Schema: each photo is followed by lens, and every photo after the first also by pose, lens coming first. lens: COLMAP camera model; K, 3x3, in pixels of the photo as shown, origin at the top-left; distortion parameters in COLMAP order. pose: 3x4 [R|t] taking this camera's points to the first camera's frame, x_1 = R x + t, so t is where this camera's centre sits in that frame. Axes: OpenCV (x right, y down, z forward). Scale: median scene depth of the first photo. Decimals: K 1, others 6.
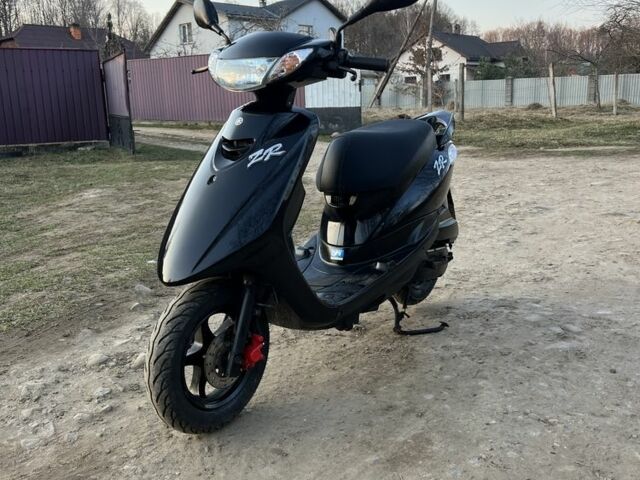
lens RADIAL K [[636.0, 0, 320.0], [0, 636.0, 240.0], [0, 0, 1]] dist [0.022772, -0.015412]
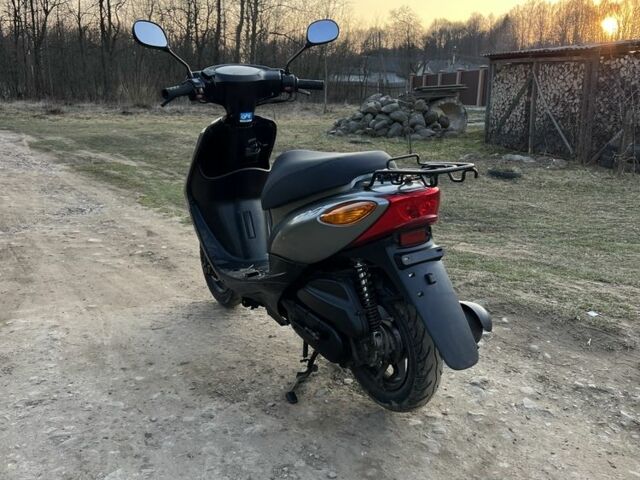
lens RADIAL K [[635.5, 0, 323.9], [0, 635.5, 241.0], [0, 0, 1]] dist [0.019714, -0.009703]
pose [[-0.418303, 0.224979, -0.880004, 0.076457], [-0.202987, 0.921182, 0.331995, -0.033406], [0.885336, 0.317504, -0.339665, 0.124348]]
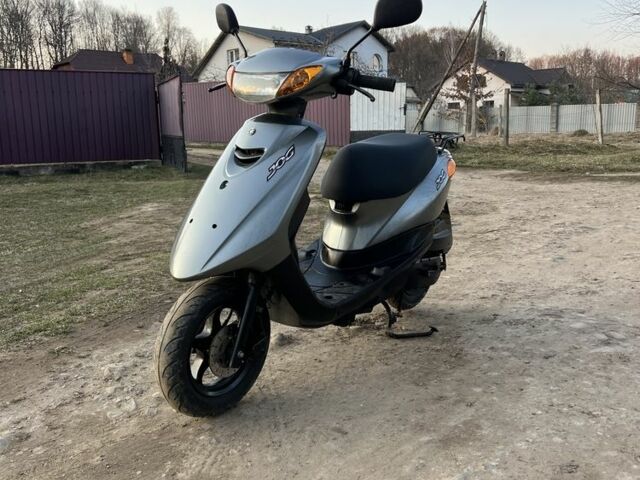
lens RADIAL K [[635.5, 0, 323.9], [0, 635.5, 241.0], [0, 0, 1]] dist [0.019714, -0.009703]
pose [[0.998161, 0.021306, -0.056753, -0.002383], [-0.023315, 0.999117, -0.034961, 0.003131], [0.055958, 0.036220, 0.997776, -0.006719]]
